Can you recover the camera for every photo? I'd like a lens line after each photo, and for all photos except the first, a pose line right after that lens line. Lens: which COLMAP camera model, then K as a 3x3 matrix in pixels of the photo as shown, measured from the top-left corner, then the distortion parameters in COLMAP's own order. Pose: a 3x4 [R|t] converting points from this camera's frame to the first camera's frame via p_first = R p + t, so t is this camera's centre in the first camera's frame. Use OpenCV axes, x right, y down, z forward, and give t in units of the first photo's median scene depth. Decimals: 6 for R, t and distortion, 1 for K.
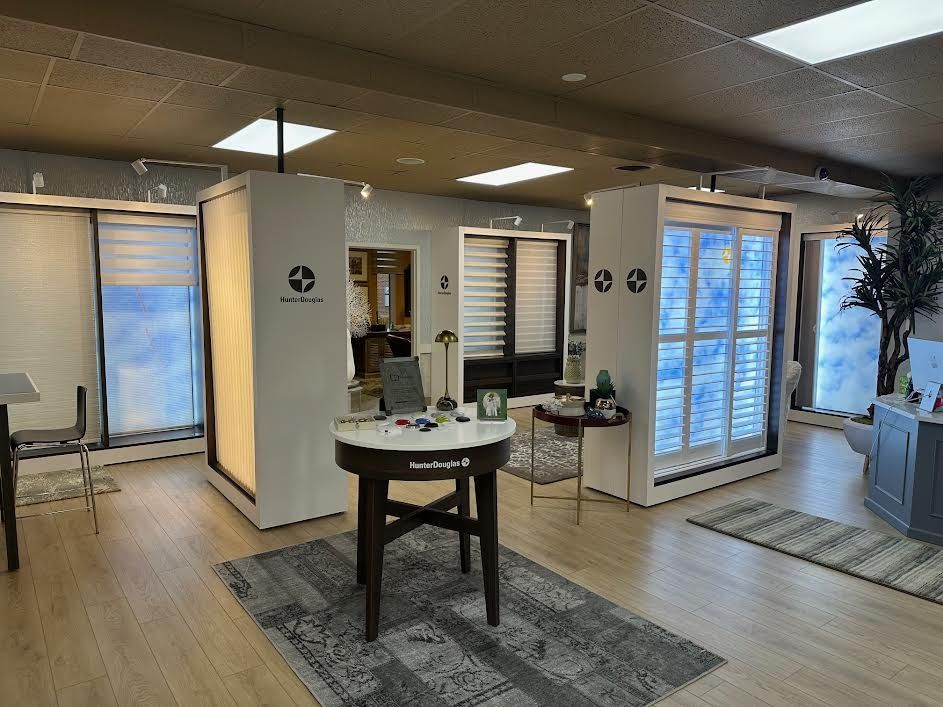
lens RADIAL K [[659.3, 0, 462.6], [0, 659.3, 361.3], [0, 0, 1]] dist [0.019444, -0.033421]
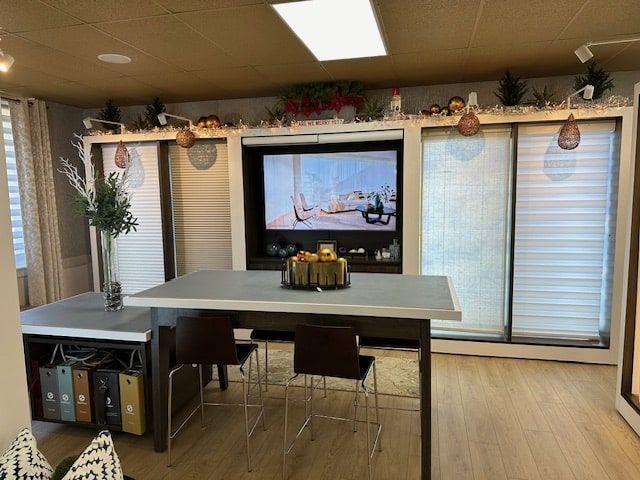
lens RADIAL K [[447.4, 0, 322.1], [0, 447.4, 240.4], [0, 0, 1]] dist [0.019444, -0.033421]
pose [[0.648652, 0.052022, -0.759305, -0.206530], [-0.052269, 0.998351, 0.023748, -0.045505], [0.759288, 0.024284, 0.650302, 0.309848]]
